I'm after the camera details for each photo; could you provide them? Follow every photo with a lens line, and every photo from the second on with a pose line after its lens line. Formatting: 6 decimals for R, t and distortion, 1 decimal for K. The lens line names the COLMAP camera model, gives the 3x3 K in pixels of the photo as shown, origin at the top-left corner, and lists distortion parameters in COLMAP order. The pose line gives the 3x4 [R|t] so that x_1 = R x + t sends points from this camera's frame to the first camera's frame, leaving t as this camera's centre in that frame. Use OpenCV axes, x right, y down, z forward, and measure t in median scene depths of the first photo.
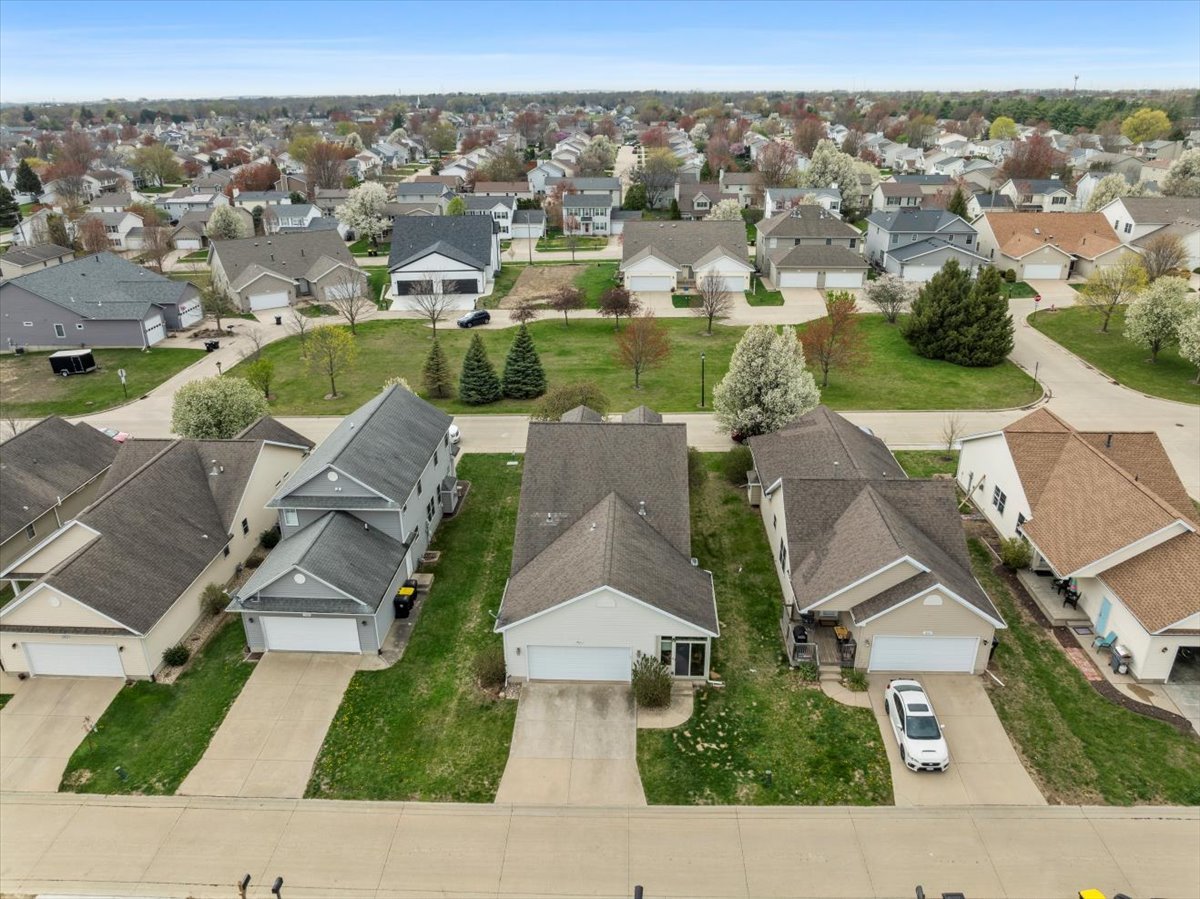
lens RADIAL K [[847.4, 0, 600.0], [0, 847.4, 449.5], [0, 0, 1]] dist [-0.039878, 0.007655]
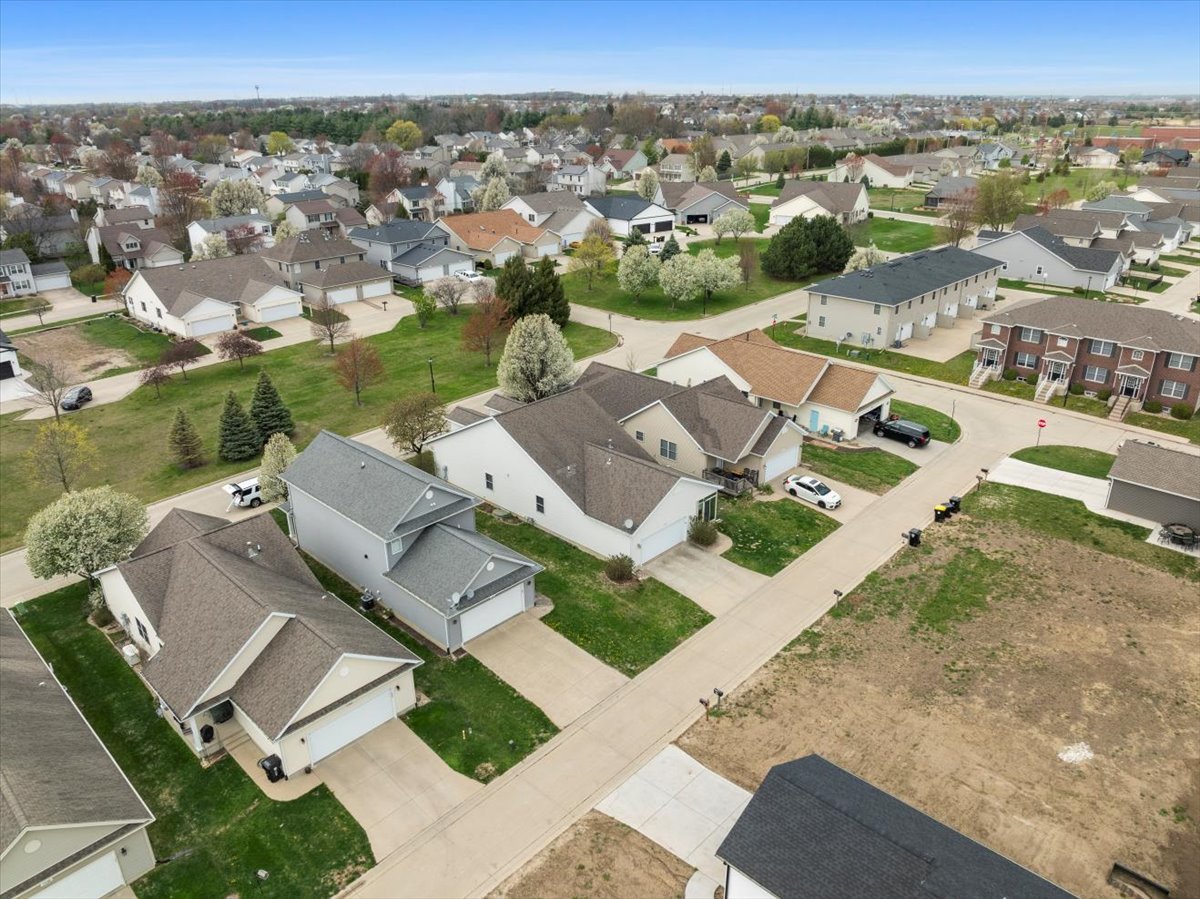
lens RADIAL K [[847.4, 0, 600.0], [0, 847.4, 449.5], [0, 0, 1]] dist [-0.039878, 0.007655]
pose [[0.655341, -0.291632, 0.696763, -1.098167], [0.298155, 0.947428, 0.116118, -0.106510], [-0.693997, 0.131646, 0.707840, -0.002562]]
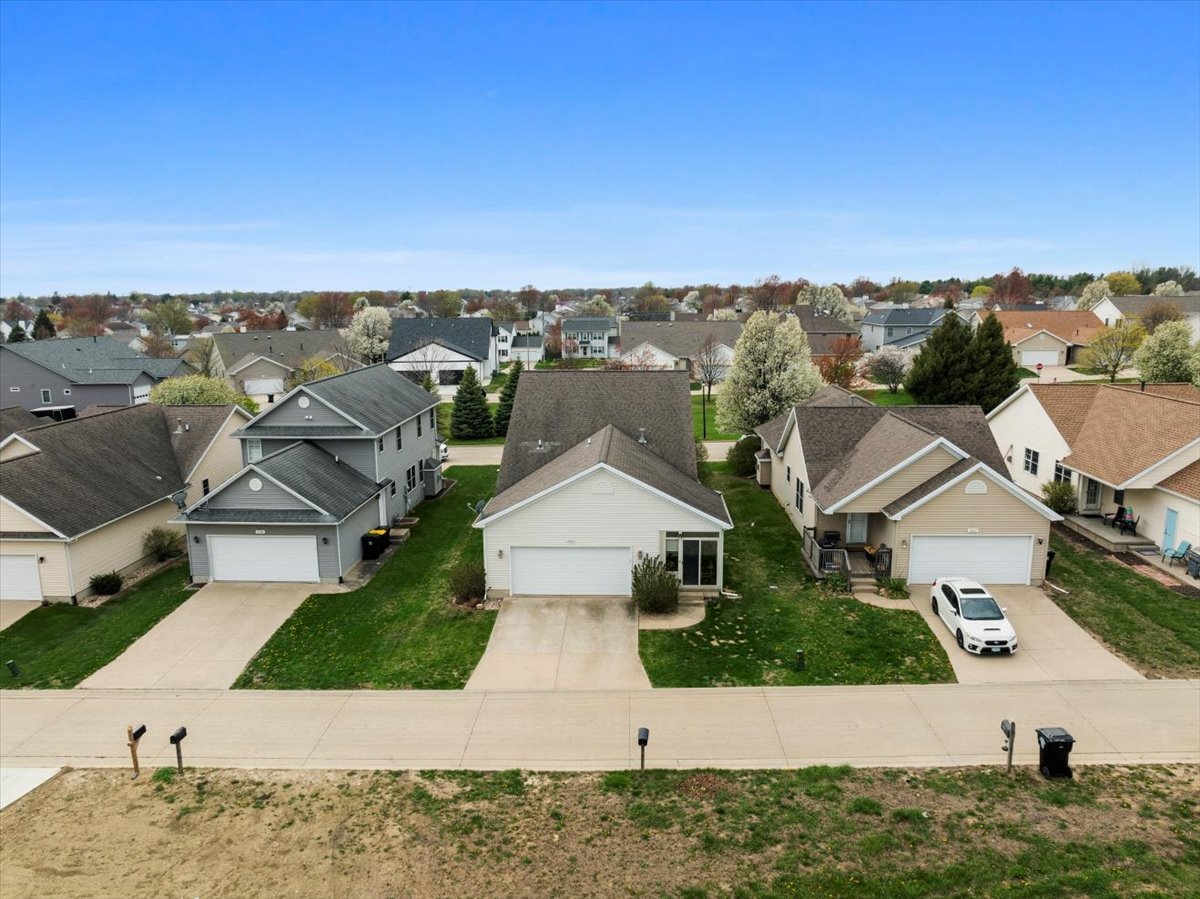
lens RADIAL K [[847.4, 0, 600.0], [0, 847.4, 449.5], [0, 0, 1]] dist [-0.039878, 0.007655]
pose [[0.999995, 0.002224, 0.002085, 0.002875], [-0.001717, 0.976021, -0.217668, 0.320499], [-0.002519, 0.217663, 0.976021, 0.134634]]
